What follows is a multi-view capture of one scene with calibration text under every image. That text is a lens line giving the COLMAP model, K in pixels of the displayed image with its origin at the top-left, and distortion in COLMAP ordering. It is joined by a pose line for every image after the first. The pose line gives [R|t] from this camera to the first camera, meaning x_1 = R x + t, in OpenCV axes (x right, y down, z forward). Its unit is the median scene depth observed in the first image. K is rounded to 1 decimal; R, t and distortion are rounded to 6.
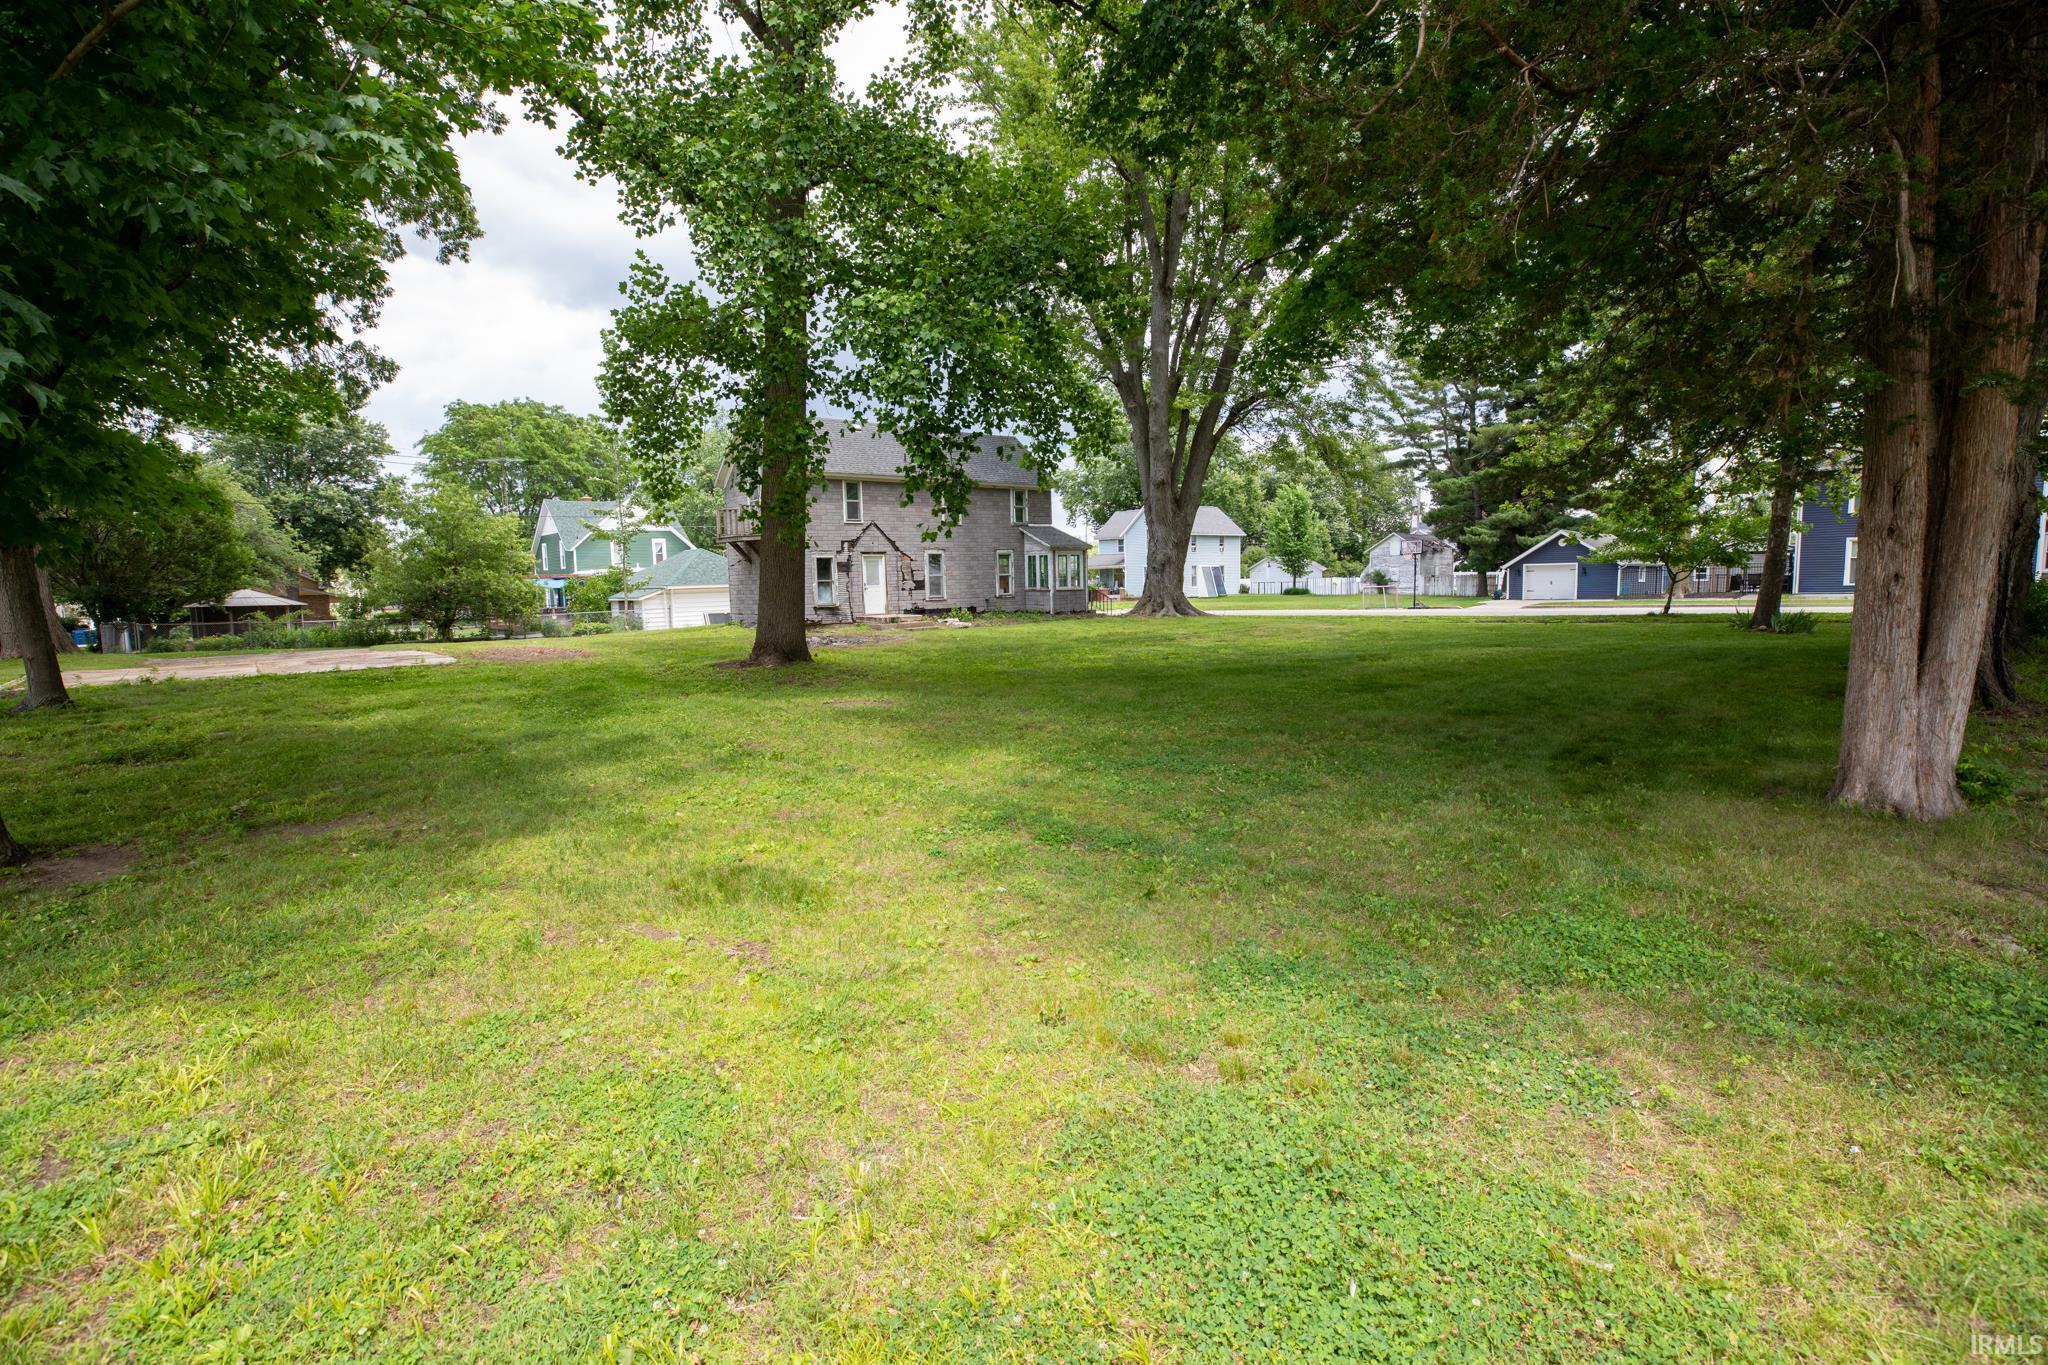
lens RADIAL K [[927.9, 0, 1023.8], [0, 927.9, 682.2], [0, 0, 1]] dist [0.000148, -0.000003]
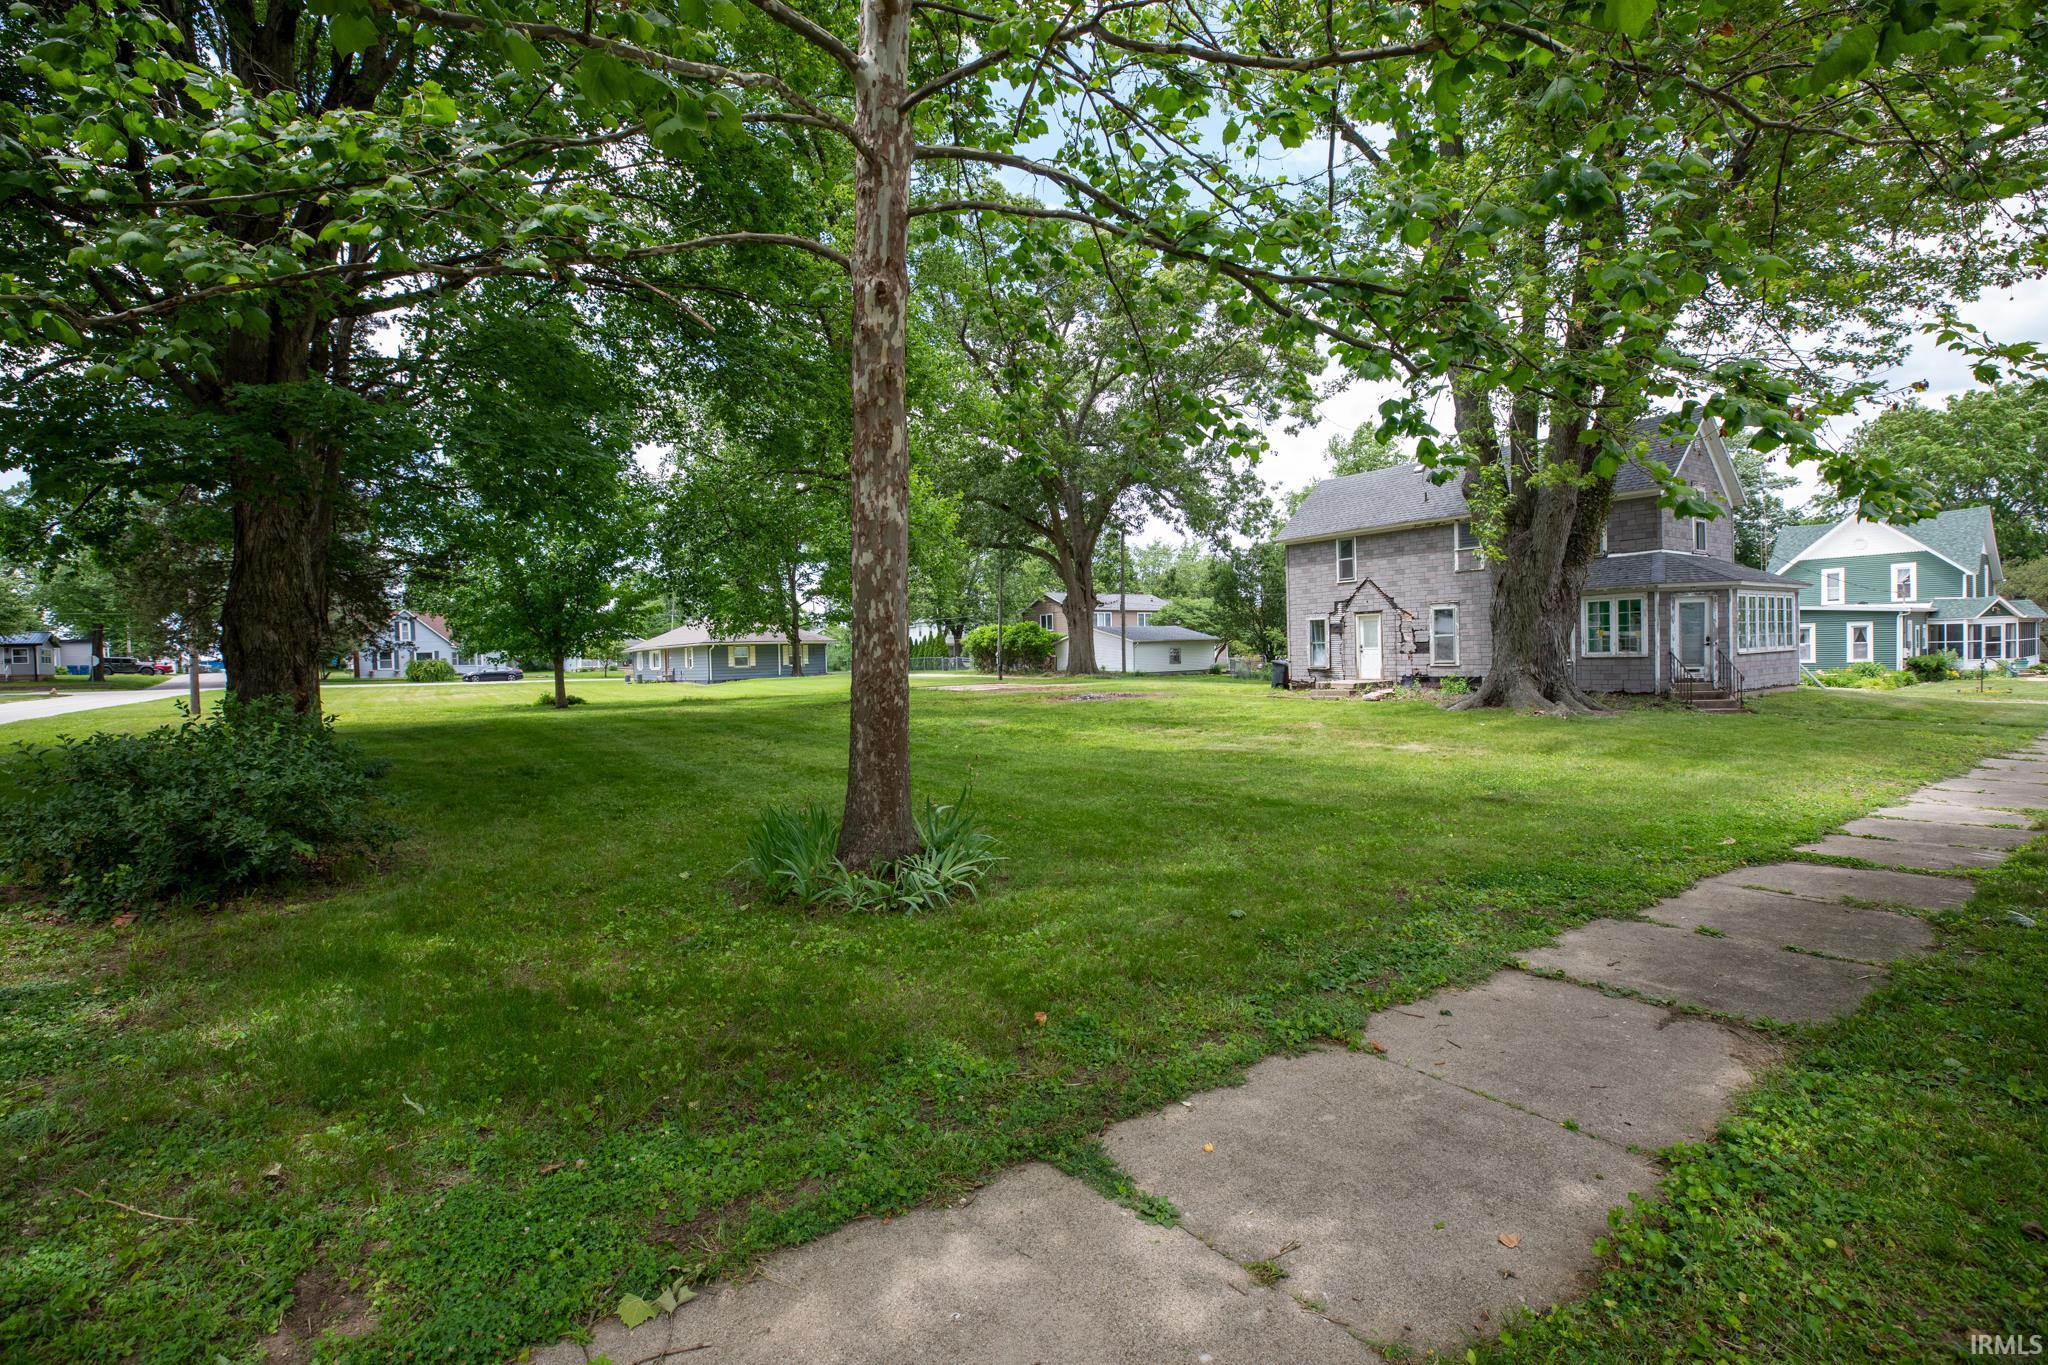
lens RADIAL K [[927.9, 0, 1024.1], [0, 927.9, 679.9], [0, 0, 1]] dist [0.000148, -0.000003]
pose [[-0.091109, 0.059577, -0.994057, 0.774233], [-0.084161, 0.994177, 0.067298, -0.104554], [0.992278, 0.089792, -0.085564, 0.737308]]
